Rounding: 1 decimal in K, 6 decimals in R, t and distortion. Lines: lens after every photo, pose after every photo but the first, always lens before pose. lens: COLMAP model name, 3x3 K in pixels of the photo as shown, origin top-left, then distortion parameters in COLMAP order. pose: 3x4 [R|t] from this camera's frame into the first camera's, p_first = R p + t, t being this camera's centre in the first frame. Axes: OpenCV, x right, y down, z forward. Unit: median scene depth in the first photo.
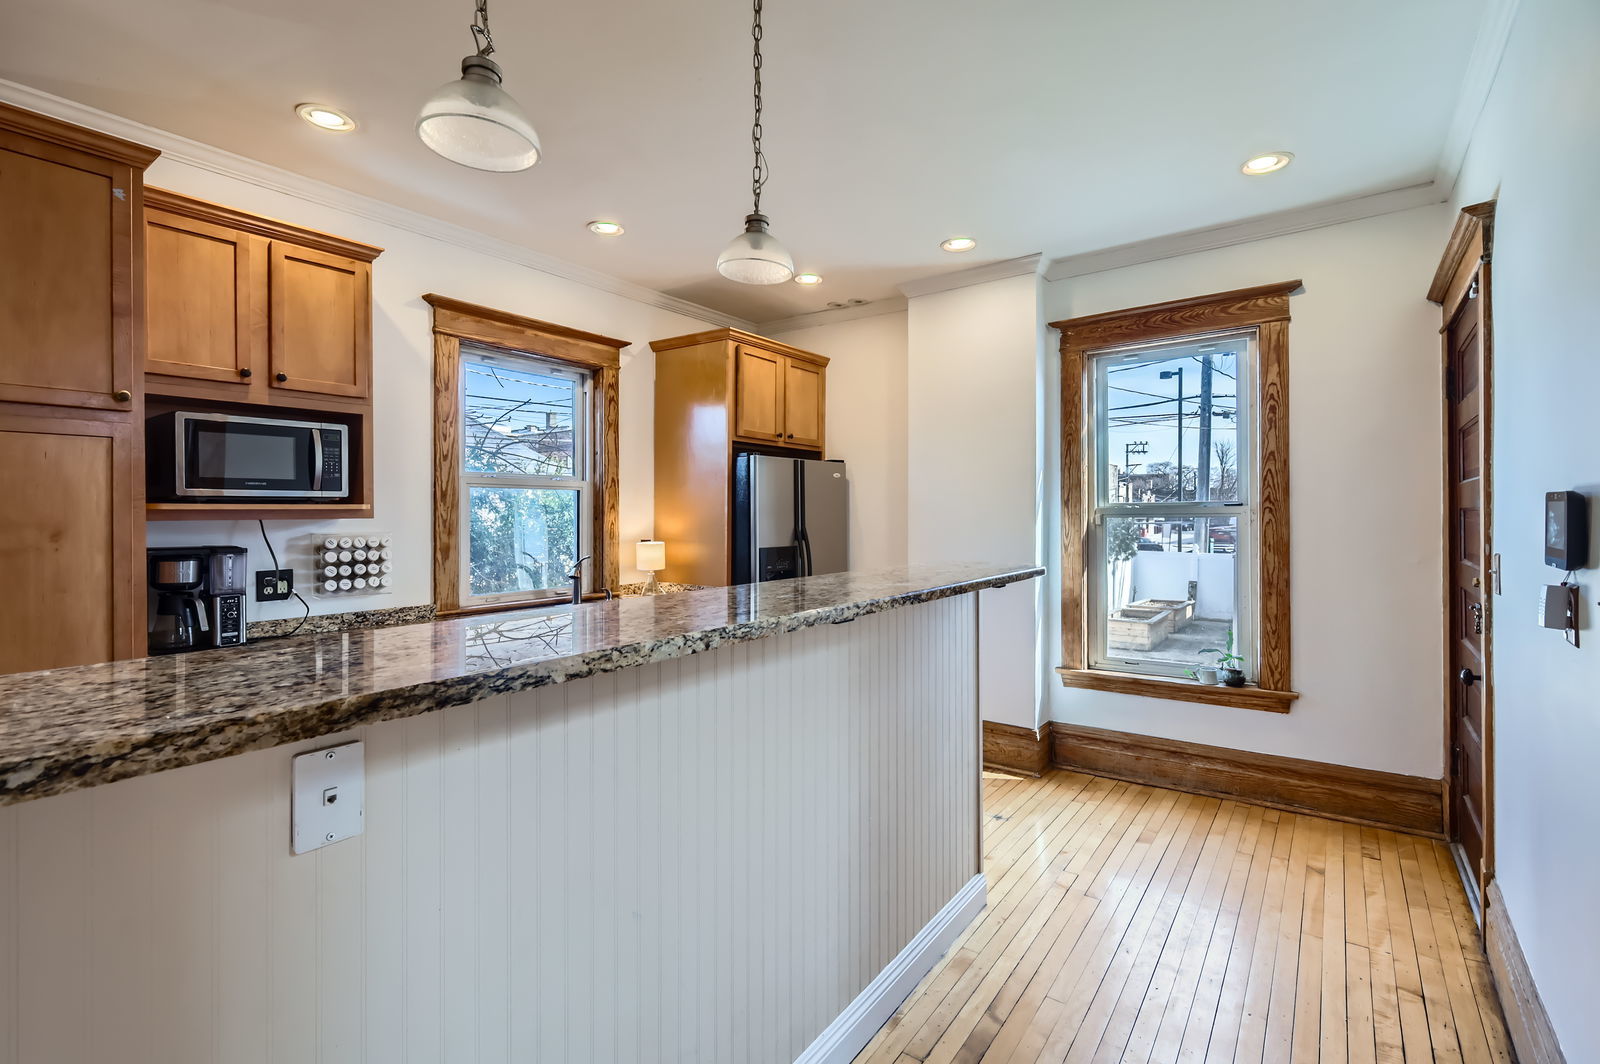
lens RADIAL K [[719.7, 0, 800.4], [0, 719.7, 512.7], [0, 0, 1]] dist [0.000269, 0.000081]
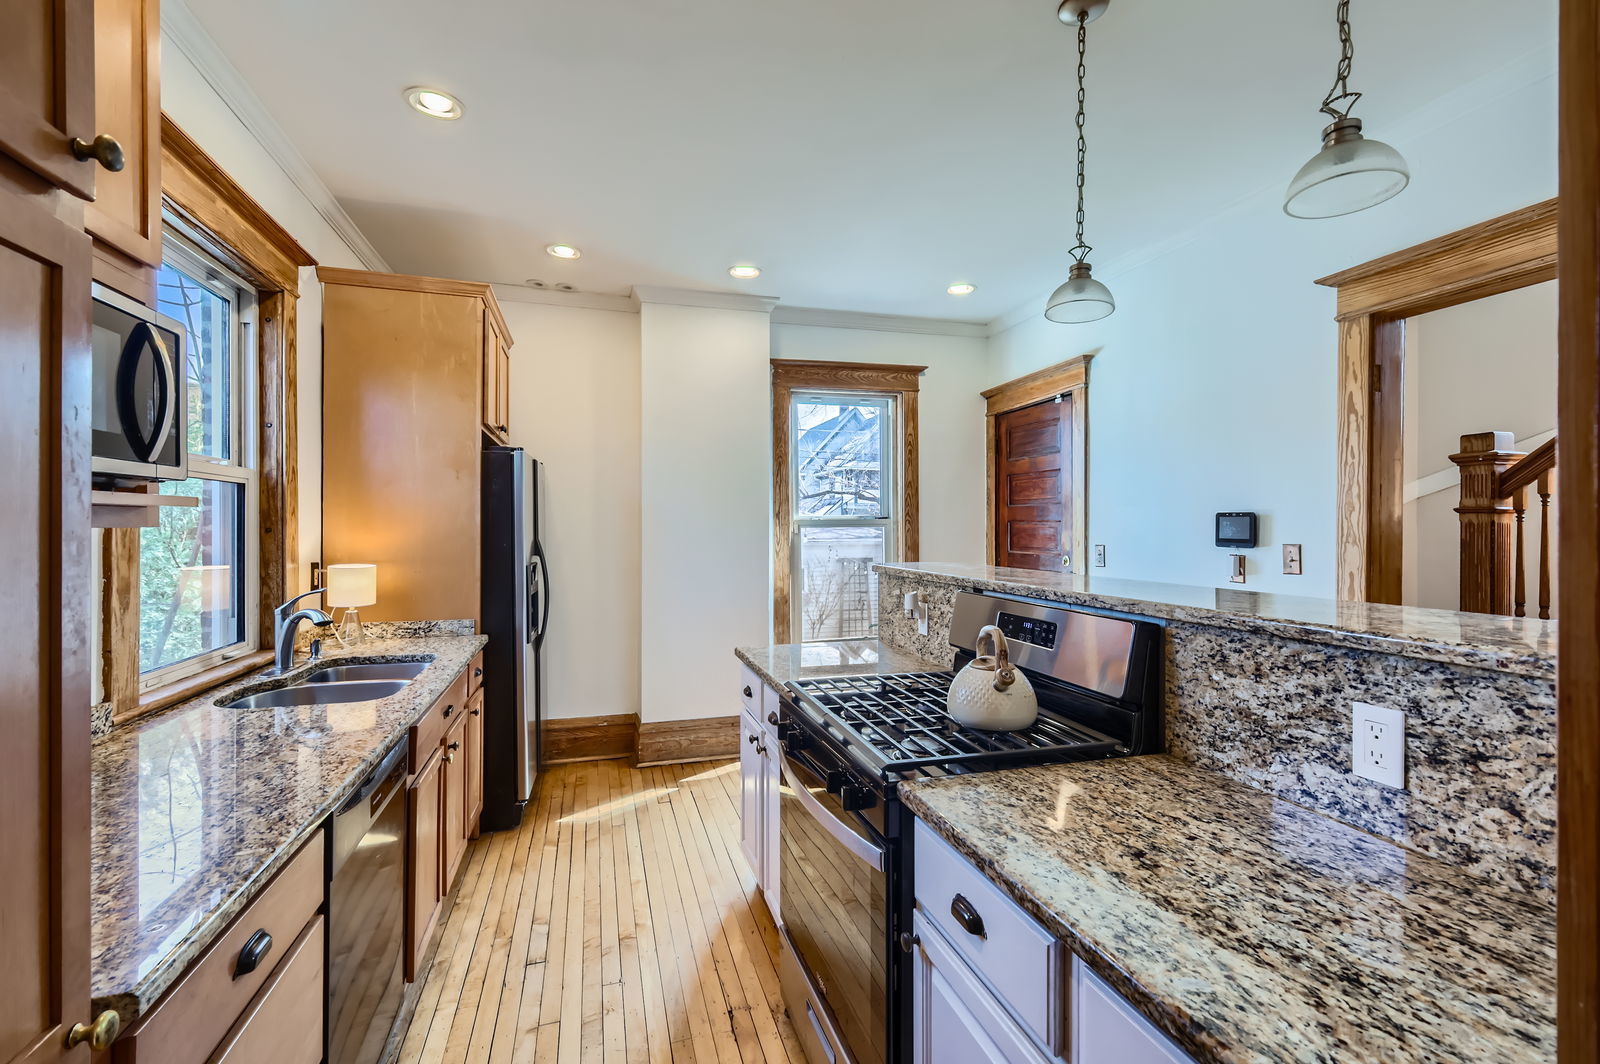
lens RADIAL K [[703.6, 0, 800.0], [0, 703.6, 532.0], [0, 0, 1]] dist [0.000089, 0.000023]
pose [[0.601575, -0.005812, 0.798795, -0.594018], [0.000688, 0.999977, 0.006758, 0.006980], [-0.798816, -0.003516, 0.601565, 0.319717]]
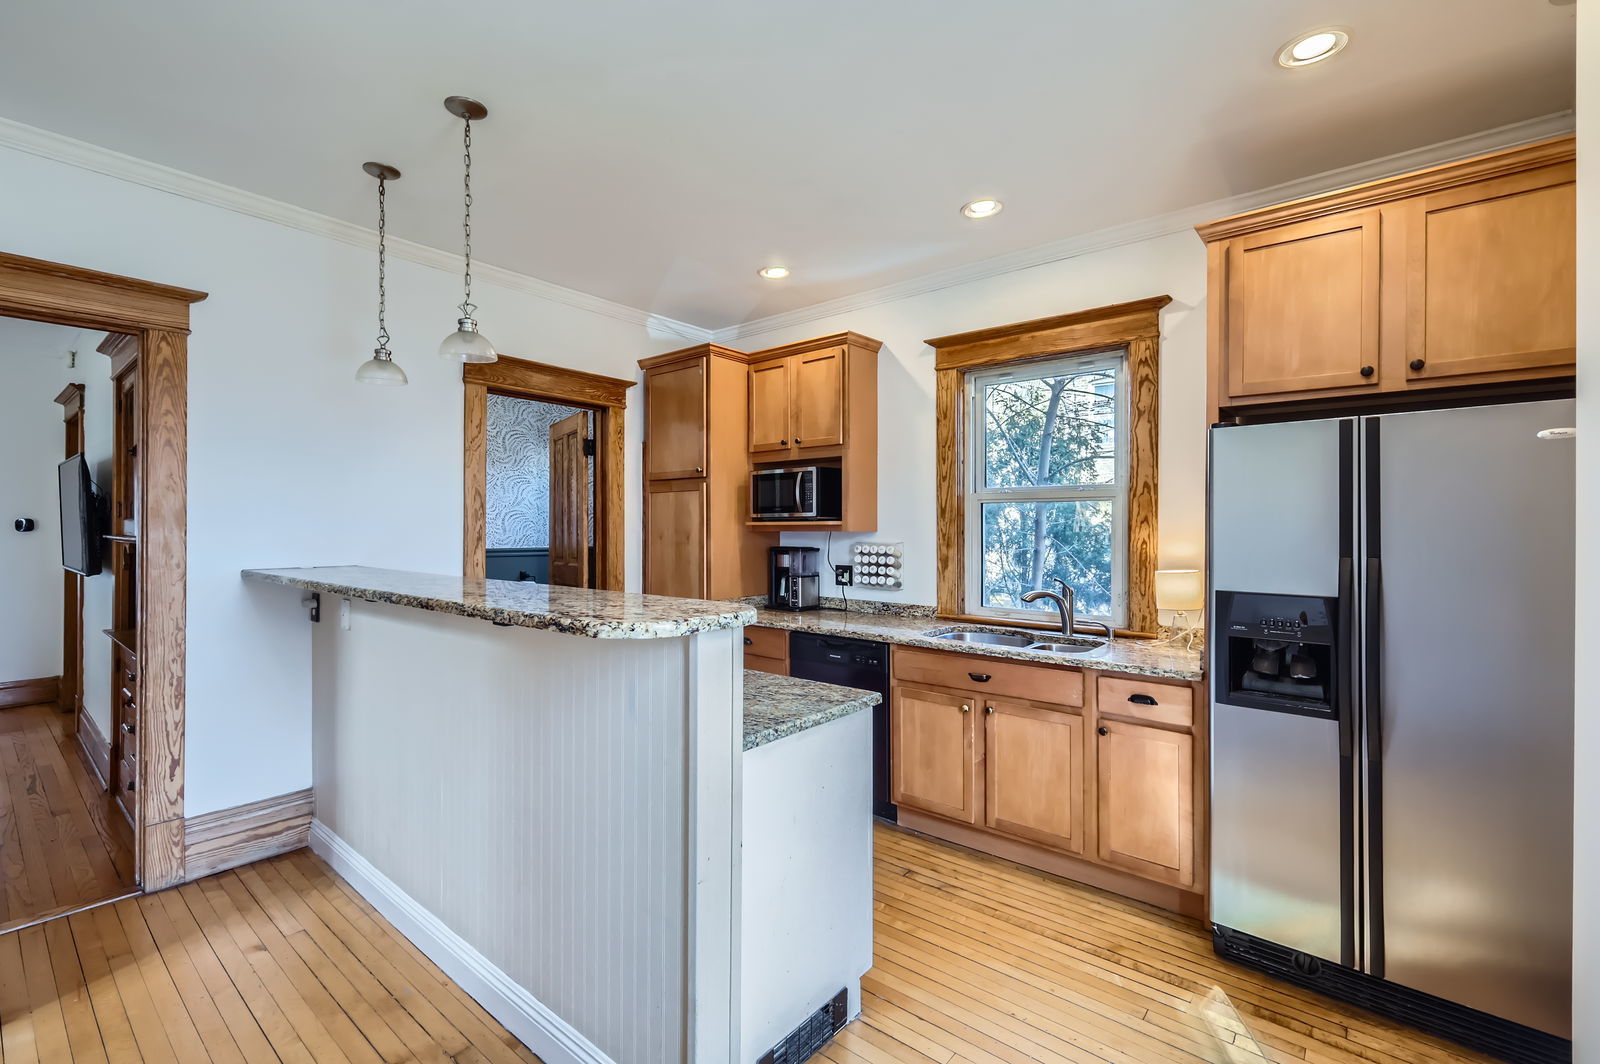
lens RADIAL K [[703.6, 0, 800.0], [0, 703.6, 532.0], [0, 0, 1]] dist [0.000089, 0.000023]
pose [[-0.053215, 0.007110, -0.998558, 0.614484], [-0.001649, 0.999973, 0.007208, -0.000562], [0.998582, 0.002031, -0.053202, 0.823153]]
